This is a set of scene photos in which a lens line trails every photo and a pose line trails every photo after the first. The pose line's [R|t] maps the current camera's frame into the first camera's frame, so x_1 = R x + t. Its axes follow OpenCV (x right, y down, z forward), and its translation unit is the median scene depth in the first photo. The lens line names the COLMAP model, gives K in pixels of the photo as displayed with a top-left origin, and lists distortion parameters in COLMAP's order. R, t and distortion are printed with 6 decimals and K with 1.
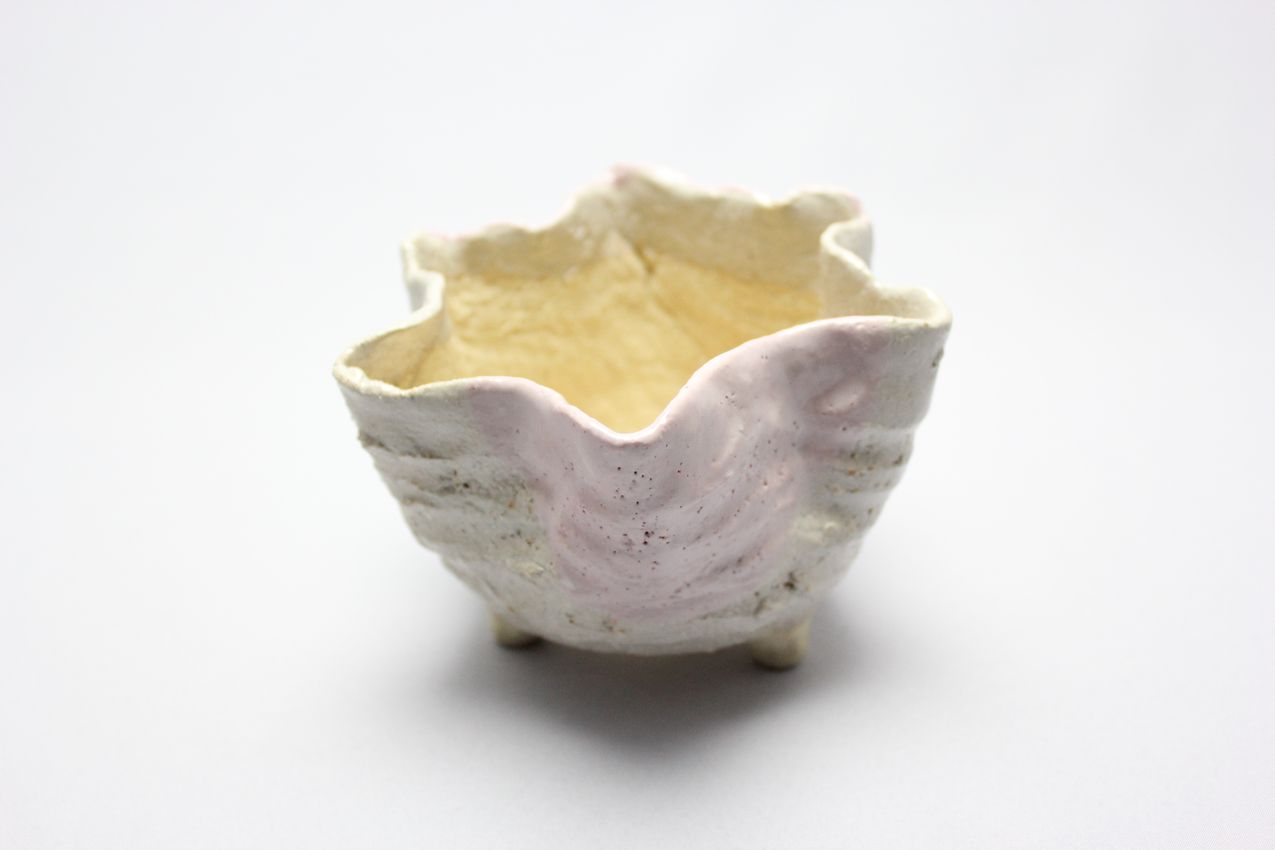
lens RADIAL K [[1648.6, 0, 637.5], [0, 1648.6, 425.0], [0, 0, 1]] dist [-0.000430, -0.001355]
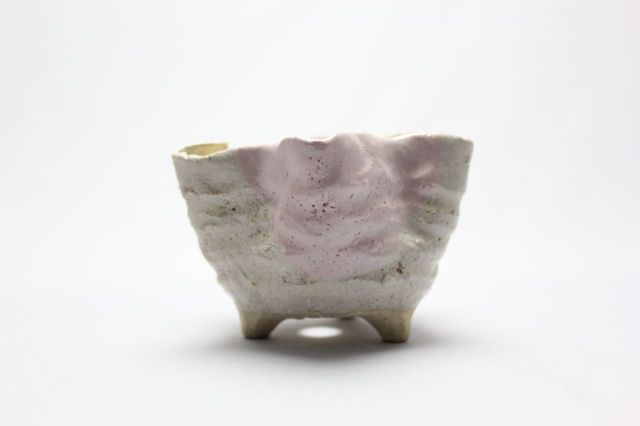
lens RADIAL K [[827.5, 0, 320.0], [0, 827.5, 213.0], [0, 0, 1]] dist [-0.000430, -0.001355]
pose [[0.999920, 0.007514, -0.010128, 0.009826], [-0.011267, 0.893034, -0.449849, 0.482476], [0.005664, 0.449927, 0.893047, 0.115222]]
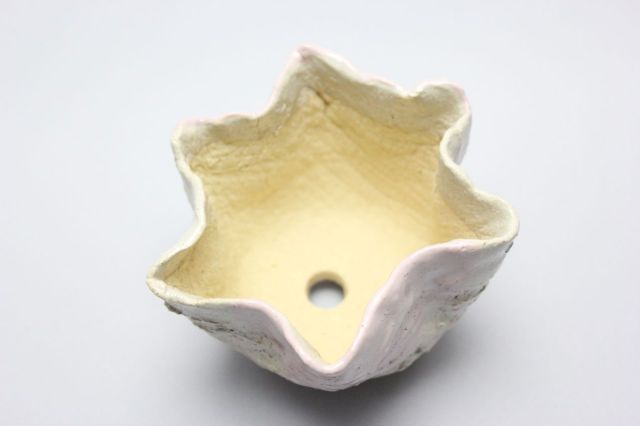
lens RADIAL K [[1009.9, 0, 320.0], [0, 1009.9, 213.0], [0, 0, 1]] dist [0.000478, 0.001244]
pose [[0.998805, -0.047395, 0.011904, -0.018590], [0.035207, 0.866864, 0.497299, -0.586283], [-0.033889, -0.496286, 0.867497, 0.142242]]
